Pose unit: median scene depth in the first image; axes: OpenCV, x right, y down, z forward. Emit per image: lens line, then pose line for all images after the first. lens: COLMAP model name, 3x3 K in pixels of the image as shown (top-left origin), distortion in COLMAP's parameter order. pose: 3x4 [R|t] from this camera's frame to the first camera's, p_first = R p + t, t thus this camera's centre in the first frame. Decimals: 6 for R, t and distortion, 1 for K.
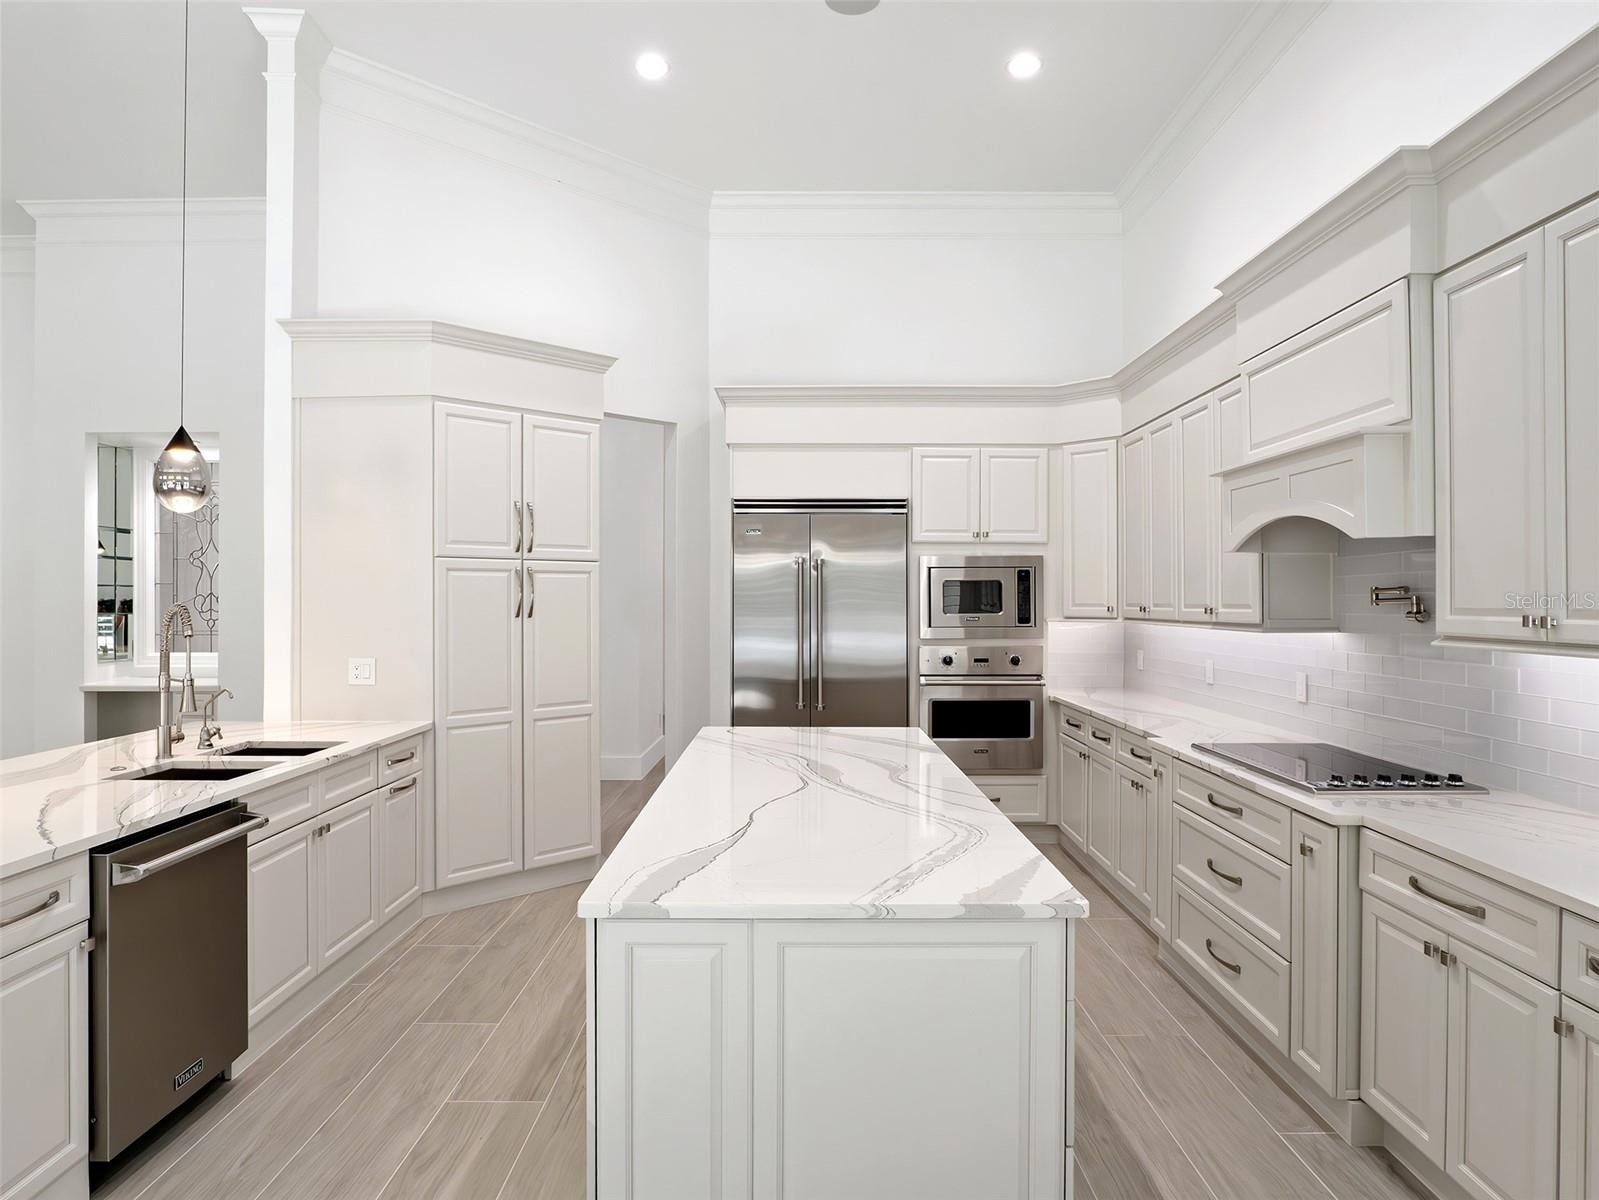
lens RADIAL K [[956.9, 0, 796.5], [0, 956.9, 592.2], [0, 0, 1]] dist [-0.030156, 0.011251]
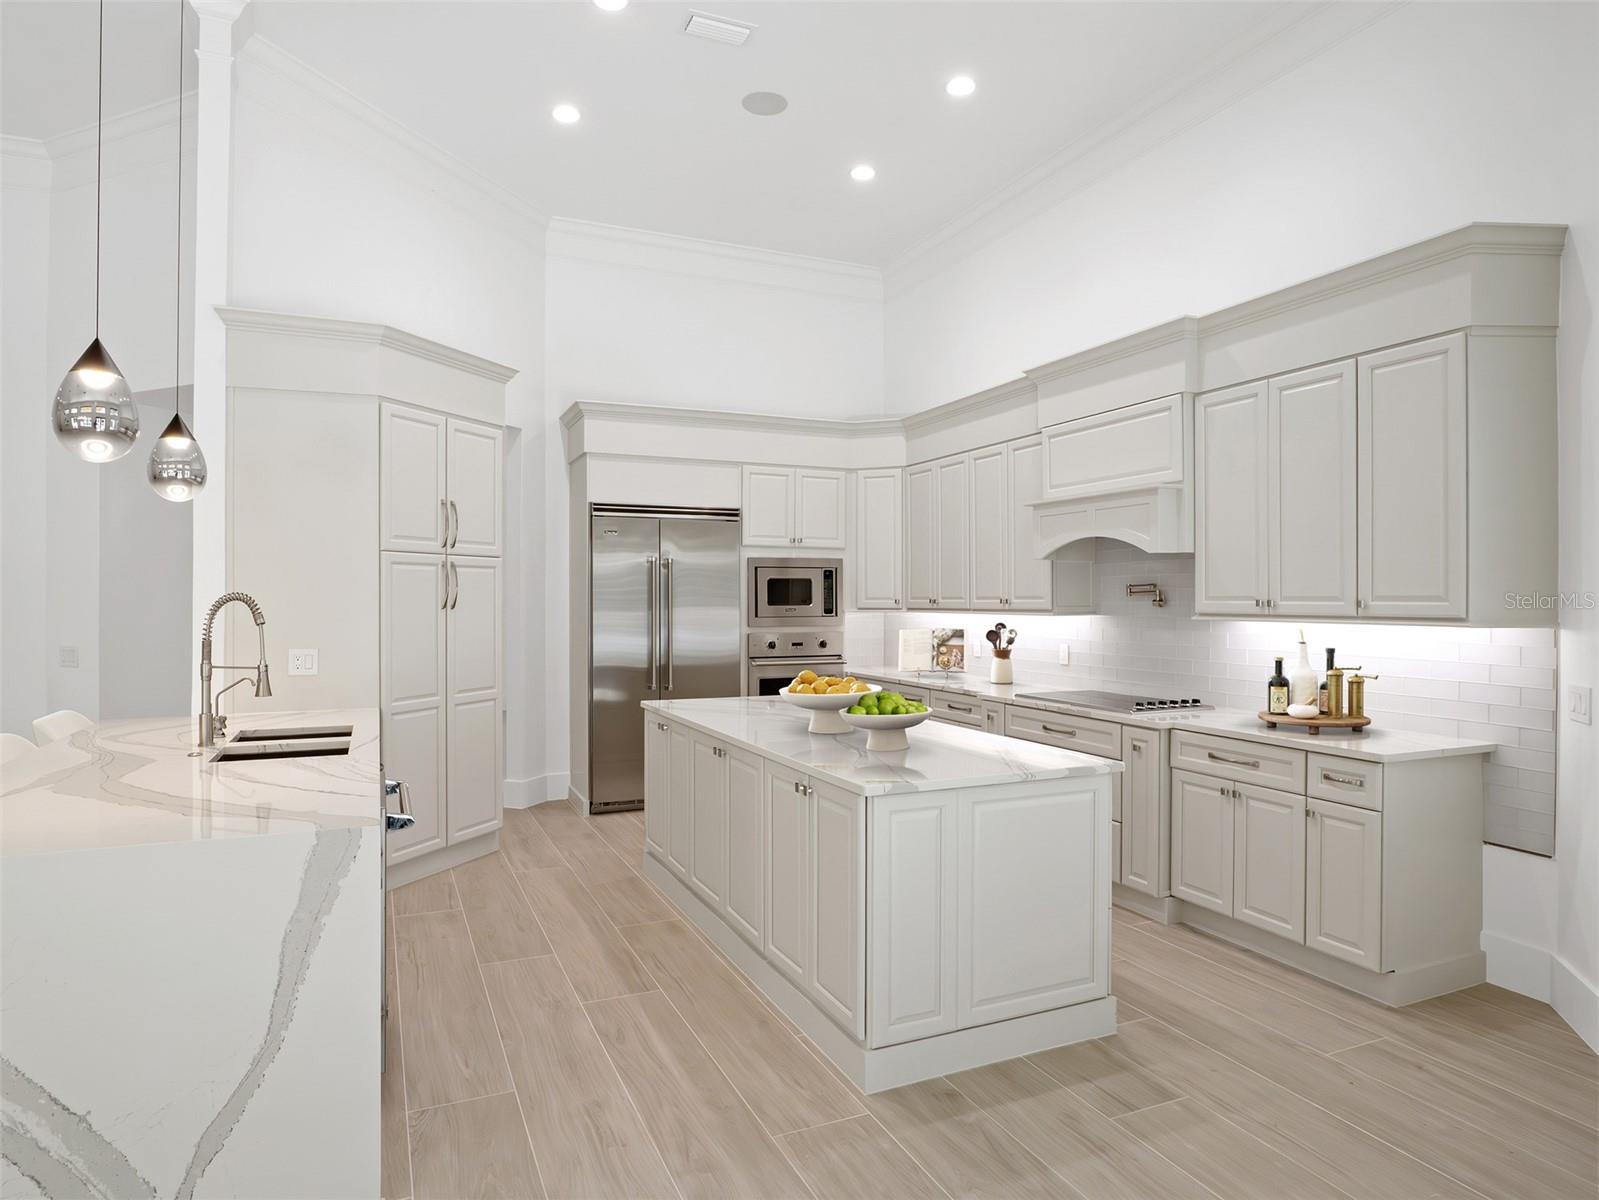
lens RADIAL K [[956.9, 0, 800.7], [0, 956.9, 591.4], [0, 0, 1]] dist [-0.030156, 0.011251]
pose [[0.911912, 0.003476, 0.410371, -0.391990], [-0.003144, 0.999994, -0.001483, 0.007822], [-0.410374, 0.000062, 0.911917, -0.141924]]
